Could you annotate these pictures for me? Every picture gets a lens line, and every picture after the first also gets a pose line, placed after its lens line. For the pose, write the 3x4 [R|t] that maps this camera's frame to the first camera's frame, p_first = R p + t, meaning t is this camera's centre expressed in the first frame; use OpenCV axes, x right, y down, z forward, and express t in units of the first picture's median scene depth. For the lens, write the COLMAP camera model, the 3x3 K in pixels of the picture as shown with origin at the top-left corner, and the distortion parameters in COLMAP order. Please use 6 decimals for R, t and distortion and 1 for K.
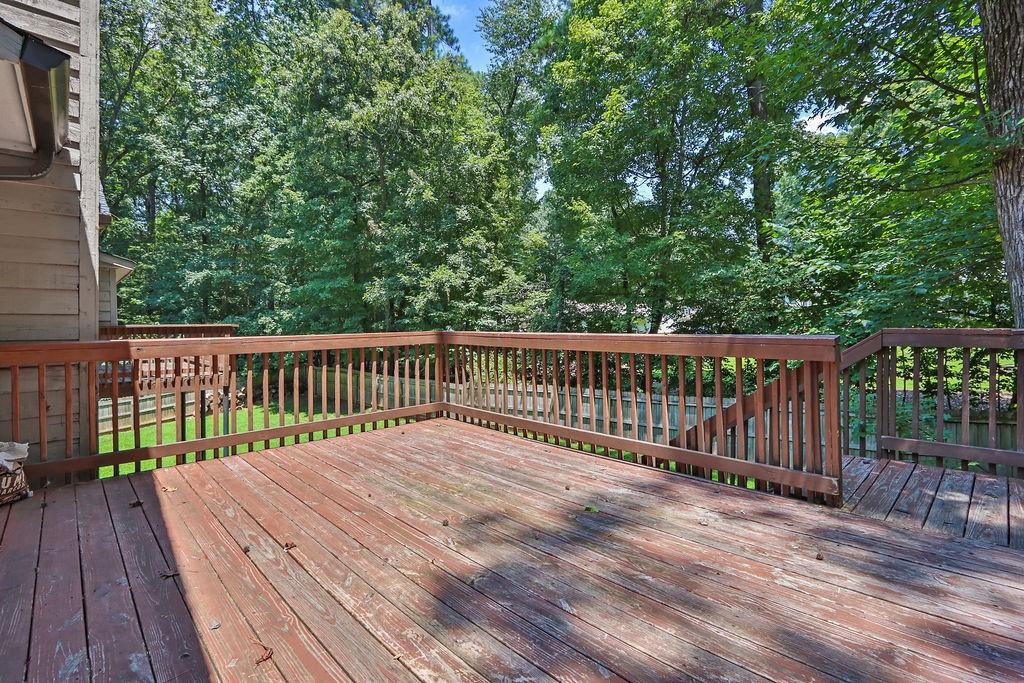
lens RADIAL K [[477.5, 0, 519.7], [0, 477.5, 328.4], [0, 0, 1]] dist [-0.005845, -0.000154]
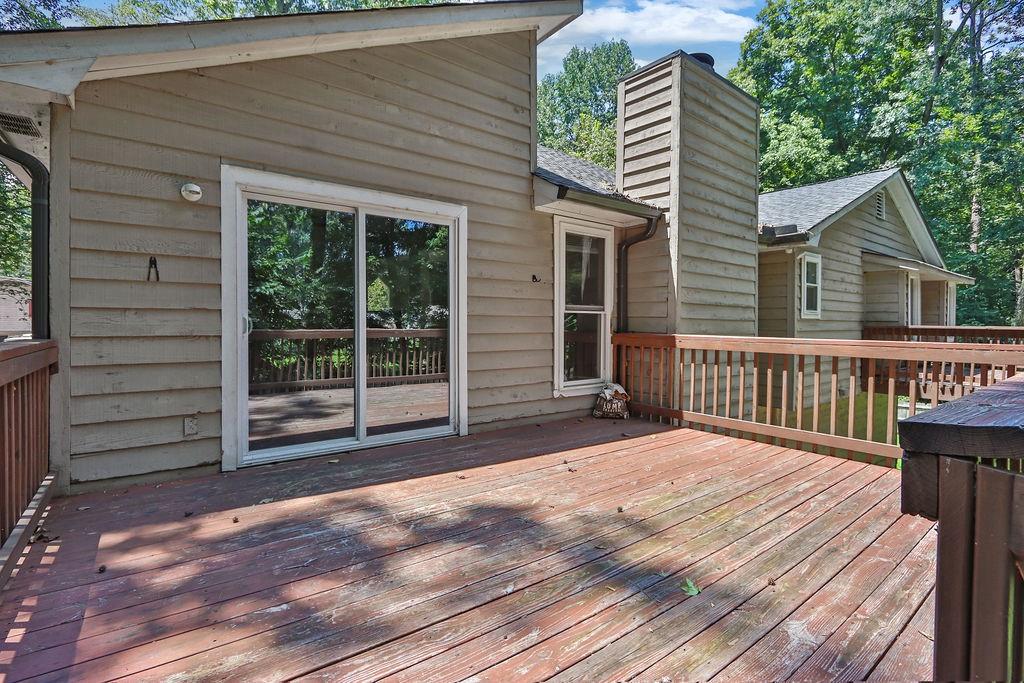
lens RADIAL K [[485.0, 0, 502.8], [0, 485.0, 339.8], [0, 0, 1]] dist [-0.020211, -0.000080]
pose [[-0.107702, 0.050319, -0.992909, 0.986279], [-0.023680, 0.998305, 0.053161, -0.036769], [0.993901, 0.029238, -0.106328, 0.860126]]
